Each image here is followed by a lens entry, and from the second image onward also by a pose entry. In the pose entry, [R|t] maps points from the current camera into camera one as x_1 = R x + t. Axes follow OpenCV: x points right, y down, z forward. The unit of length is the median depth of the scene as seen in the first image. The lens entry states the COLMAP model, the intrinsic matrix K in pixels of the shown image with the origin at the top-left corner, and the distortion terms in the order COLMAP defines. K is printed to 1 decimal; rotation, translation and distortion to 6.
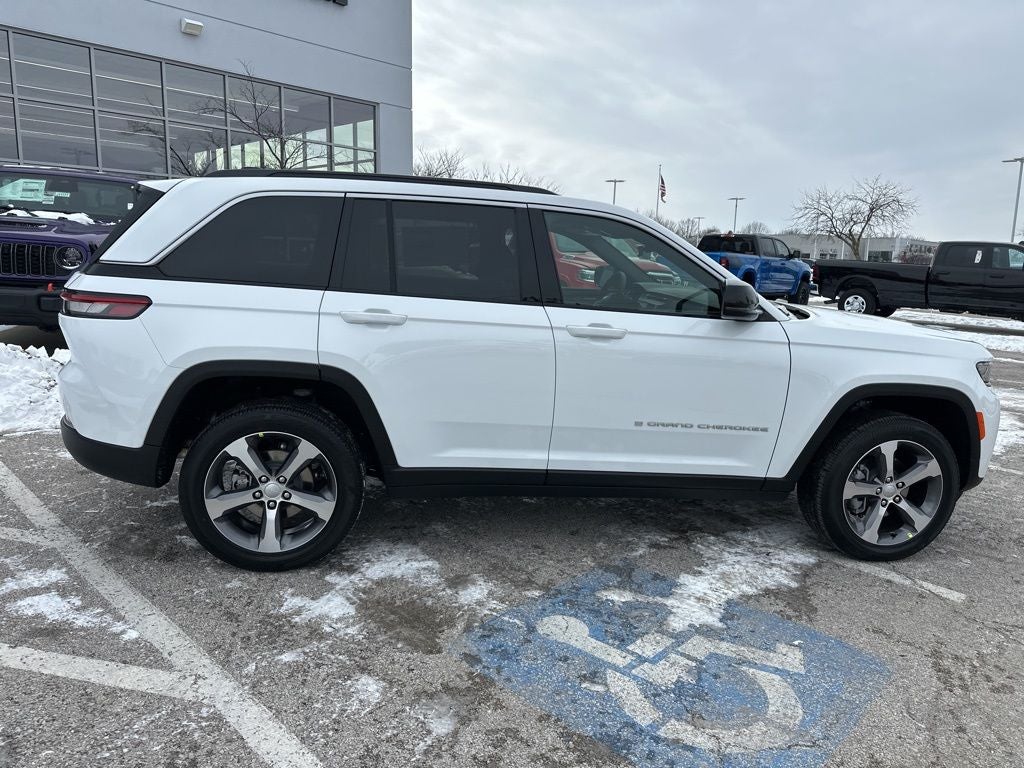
lens RADIAL K [[719.2, 0, 510.7], [0, 719.2, 376.6], [0, 0, 1]] dist [0.039463, -0.044710]
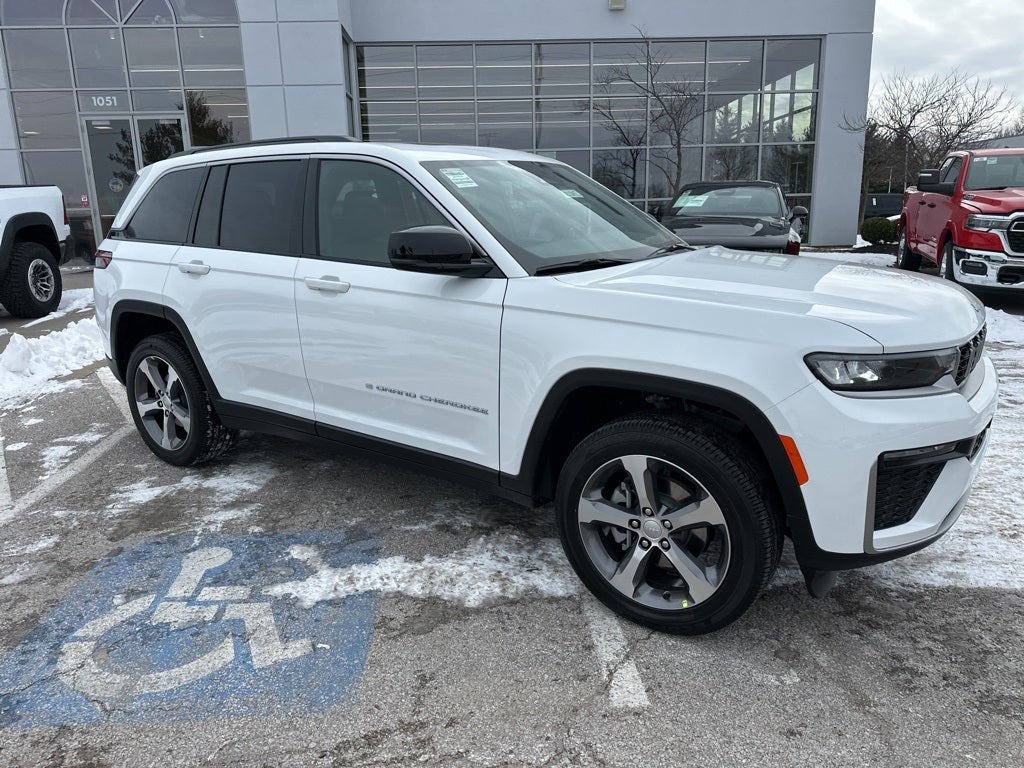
lens RADIAL K [[718.2, 0, 510.0], [0, 718.2, 383.7], [0, 0, 1]] dist [0.043224, -0.050793]
pose [[0.723721, 0.110199, -0.681237, 1.001851], [-0.069590, 0.993790, 0.086829, -0.032452], [0.686575, -0.015432, 0.726895, 0.476885]]
